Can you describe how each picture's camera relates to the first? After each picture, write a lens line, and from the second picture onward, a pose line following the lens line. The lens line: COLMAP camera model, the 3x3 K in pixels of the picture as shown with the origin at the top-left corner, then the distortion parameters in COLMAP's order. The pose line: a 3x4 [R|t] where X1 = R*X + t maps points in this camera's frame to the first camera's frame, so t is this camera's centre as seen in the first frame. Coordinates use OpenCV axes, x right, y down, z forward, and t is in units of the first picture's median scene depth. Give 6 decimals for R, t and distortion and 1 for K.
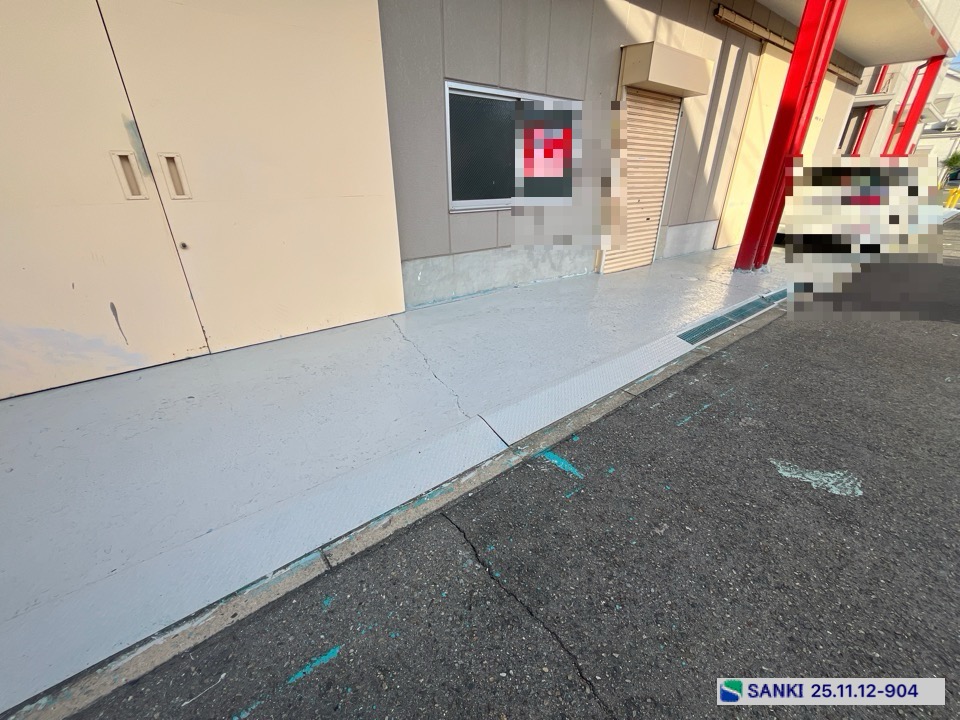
lens RADIAL K [[389.4, 0, 477.4], [0, 389.4, 361.2], [0, 0, 1]] dist [-0.001890, -0.000300]
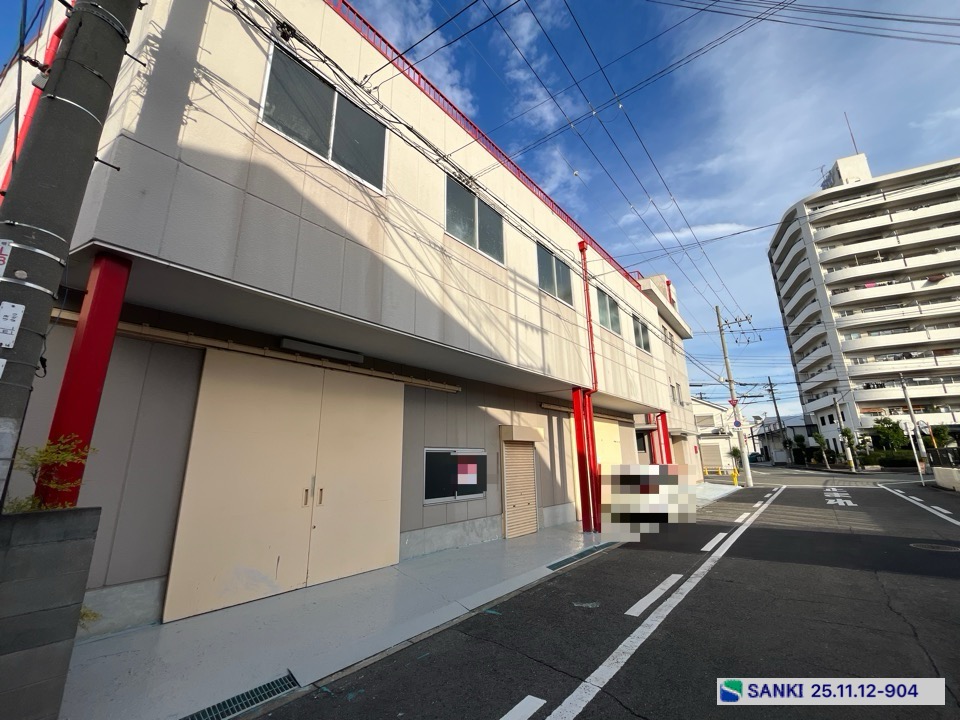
lens RADIAL K [[389.4, 0, 477.4], [0, 389.4, 361.2], [0, 0, 1]] dist [-0.001890, -0.000300]
pose [[0.978387, 0.042096, 0.202450, -0.220744], [0.096863, 0.771696, -0.628573, 0.291608], [-0.182690, 0.634597, 0.750940, -0.913134]]
